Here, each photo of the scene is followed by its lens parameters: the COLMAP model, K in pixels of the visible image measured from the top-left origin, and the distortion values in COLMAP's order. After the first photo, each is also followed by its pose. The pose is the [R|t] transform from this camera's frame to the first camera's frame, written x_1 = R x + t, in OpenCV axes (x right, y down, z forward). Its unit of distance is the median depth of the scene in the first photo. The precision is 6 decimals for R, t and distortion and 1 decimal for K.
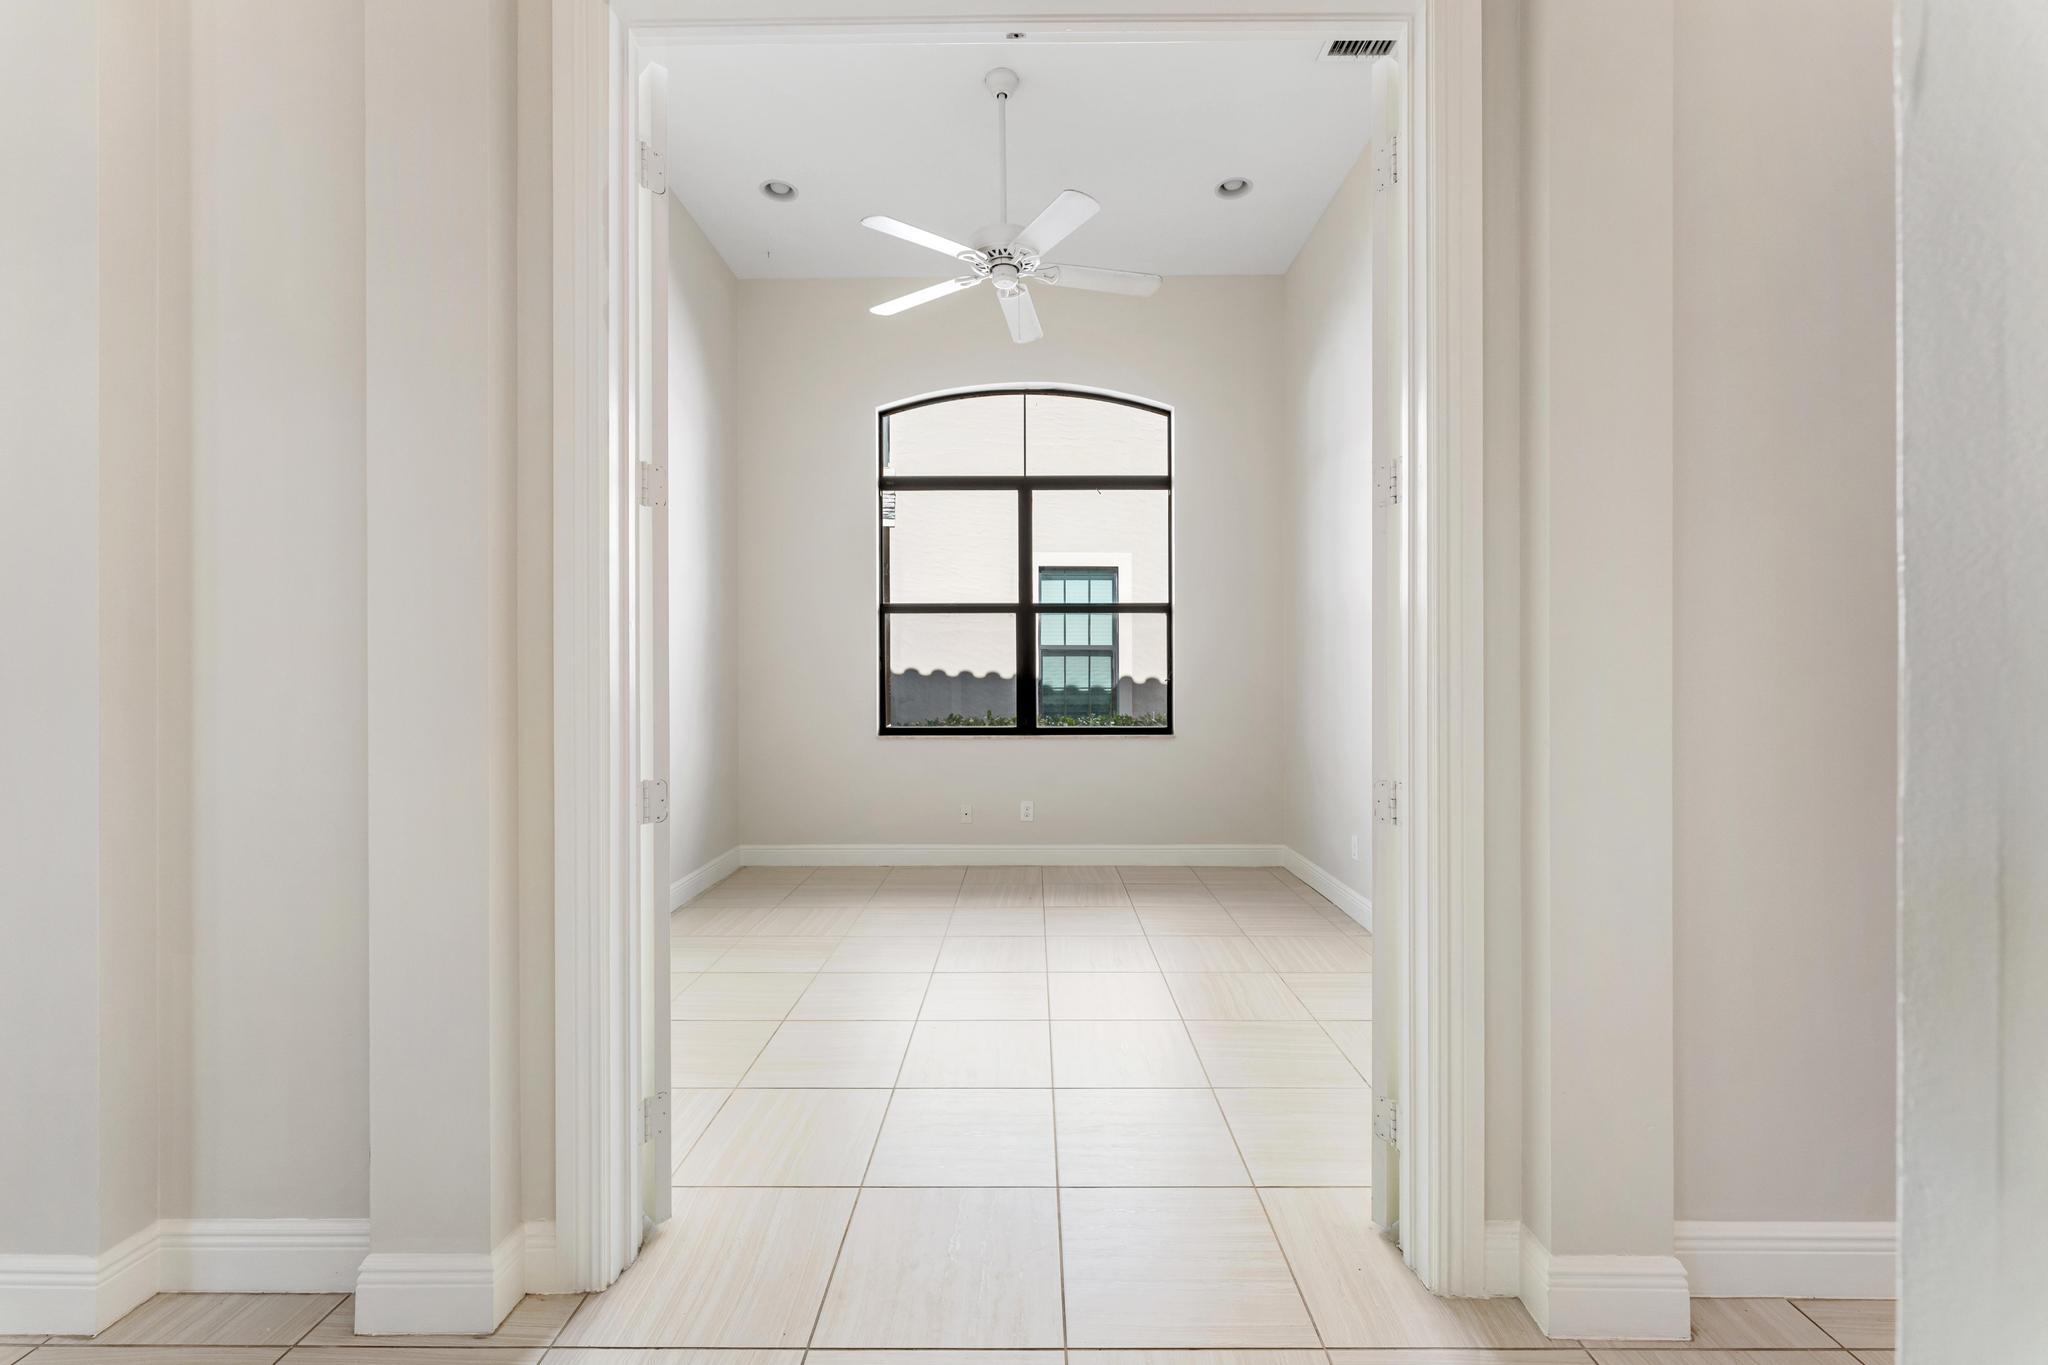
lens RADIAL K [[831.2, 0, 1016.9], [0, 831.2, 653.9], [0, 0, 1]] dist [-0.002989, 0.000198]
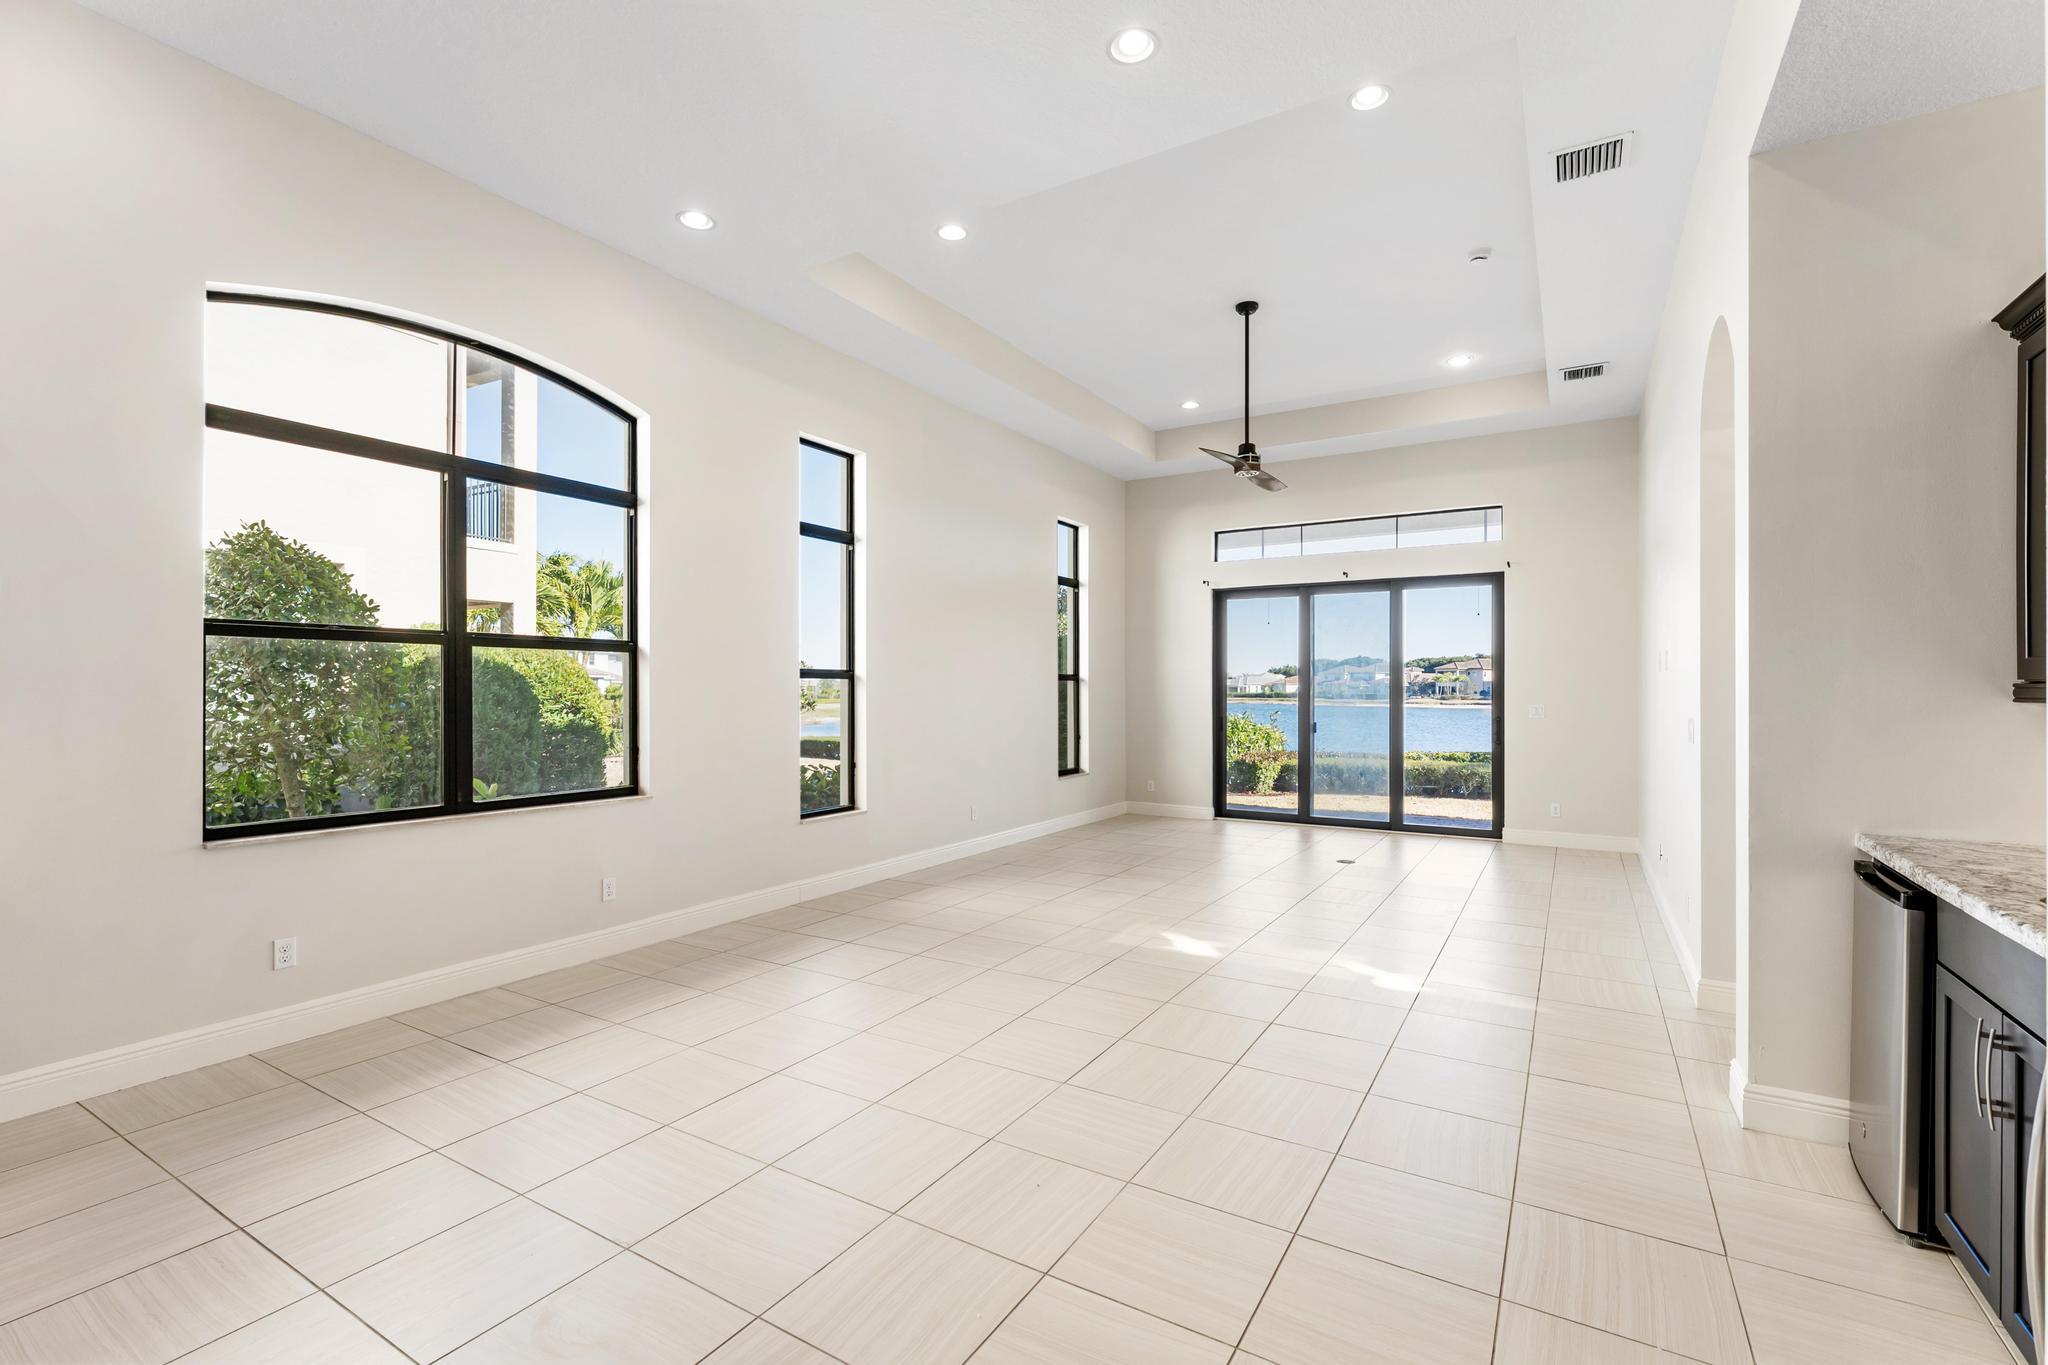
lens RADIAL K [[907.3, 0, 1025.6], [0, 907.3, 687.8], [0, 0, 1]] dist [-0.000873, -0.002059]
pose [[0.503675, 0.008023, 0.863856, -0.440036], [-0.002460, 0.999966, -0.007853, -0.007151], [-0.863890, 0.001830, 0.503678, 0.185688]]
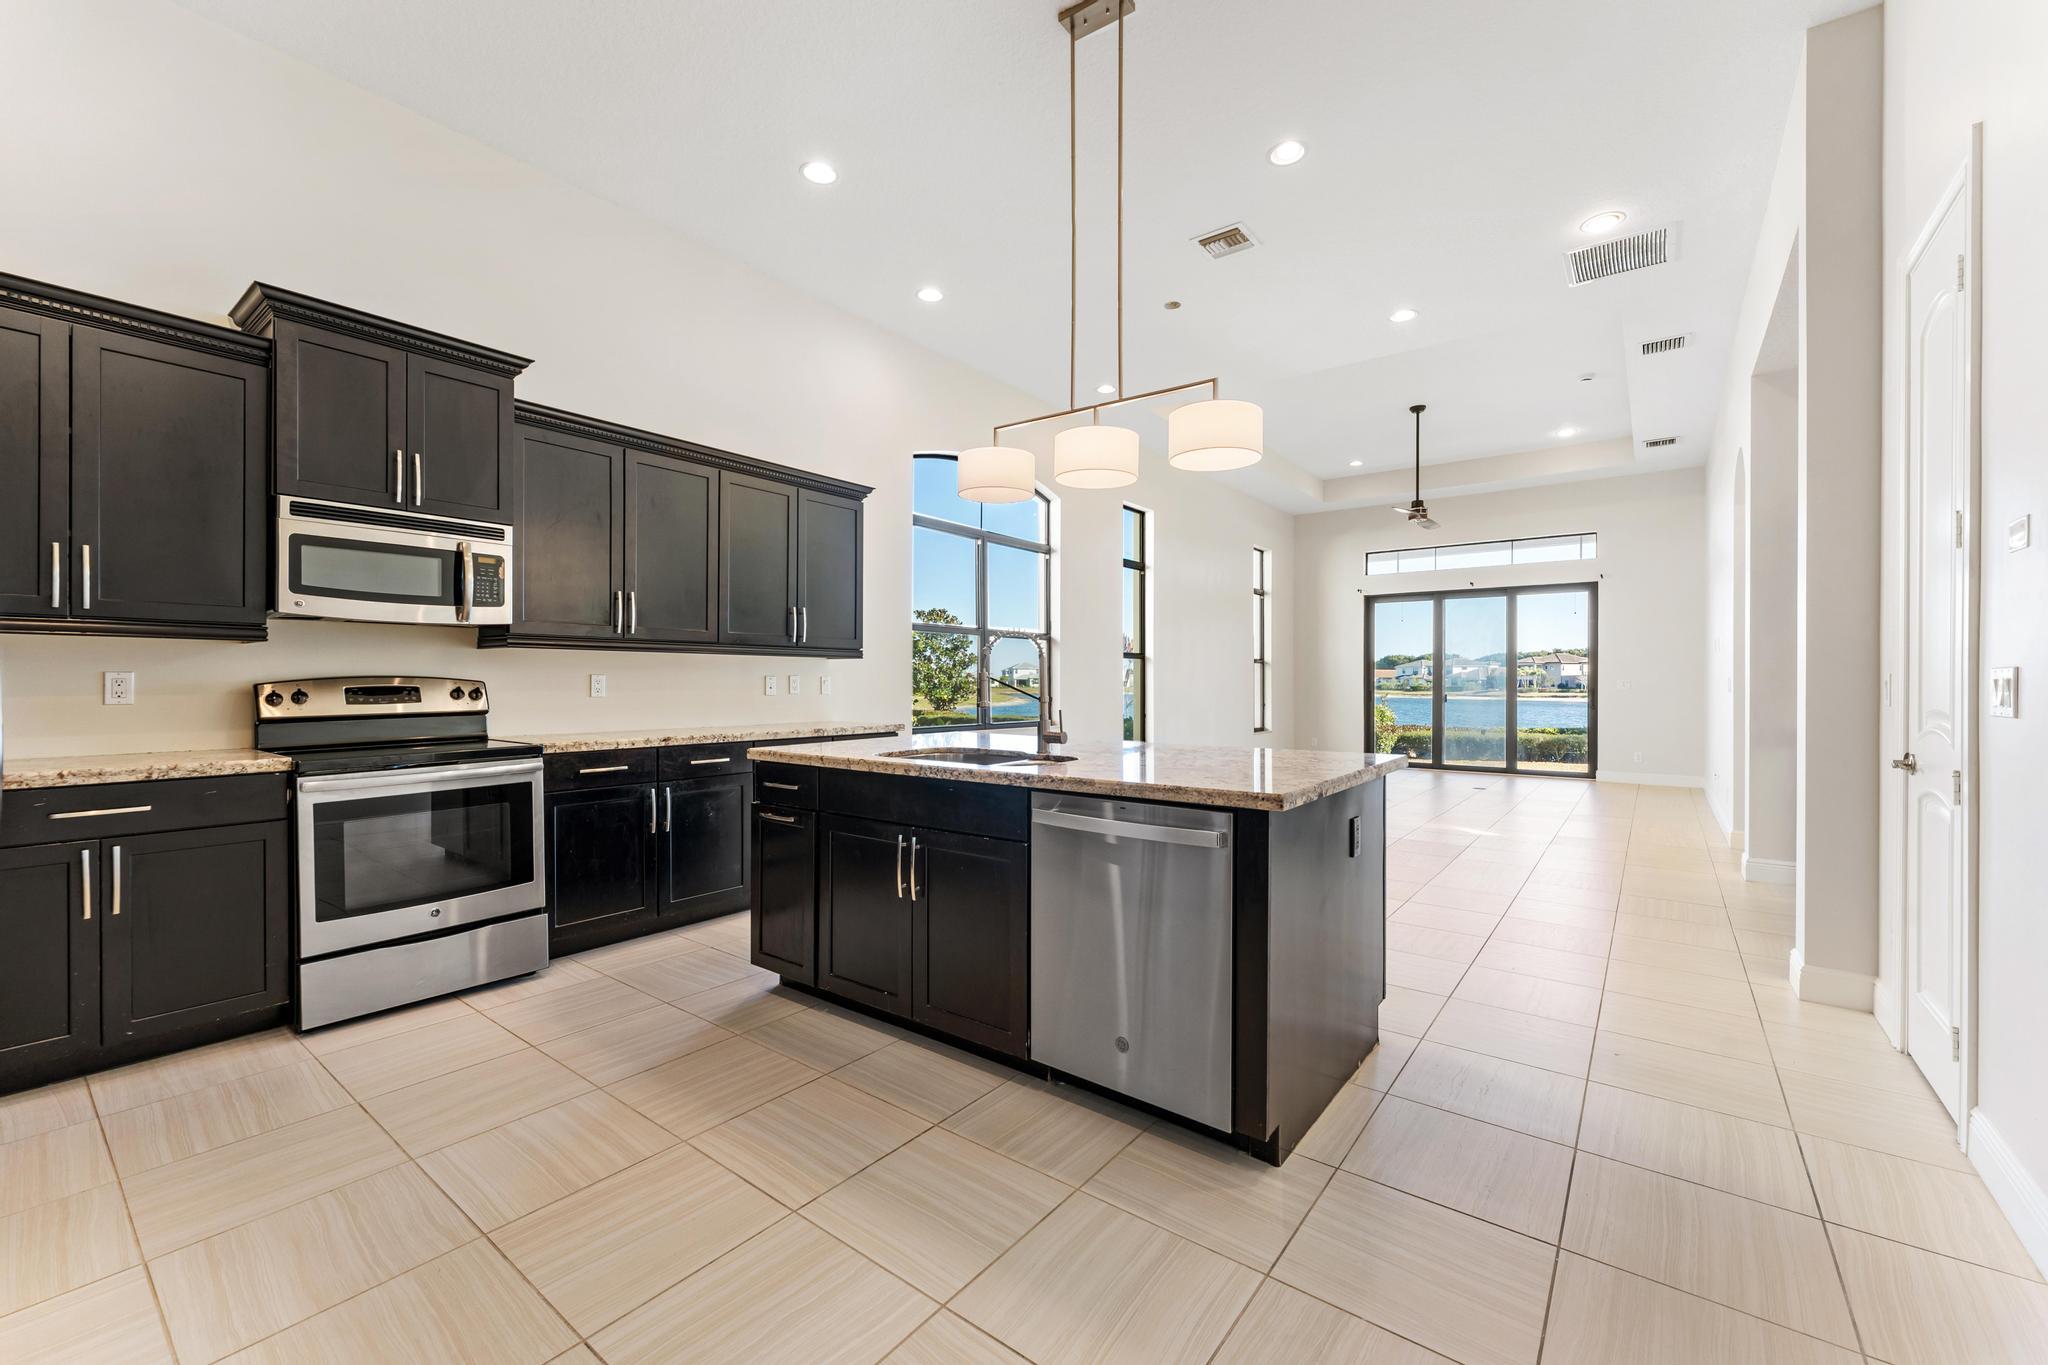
lens RADIAL K [[831.2, 0, 1020.5], [0, 831.2, 685.0], [0, 0, 1]] dist [-0.002989, 0.000198]
pose [[0.594335, 0.005341, 0.804200, -1.050555], [-0.004449, 0.999984, -0.003353, 0.033391], [-0.804205, -0.001585, 0.594350, 0.192929]]
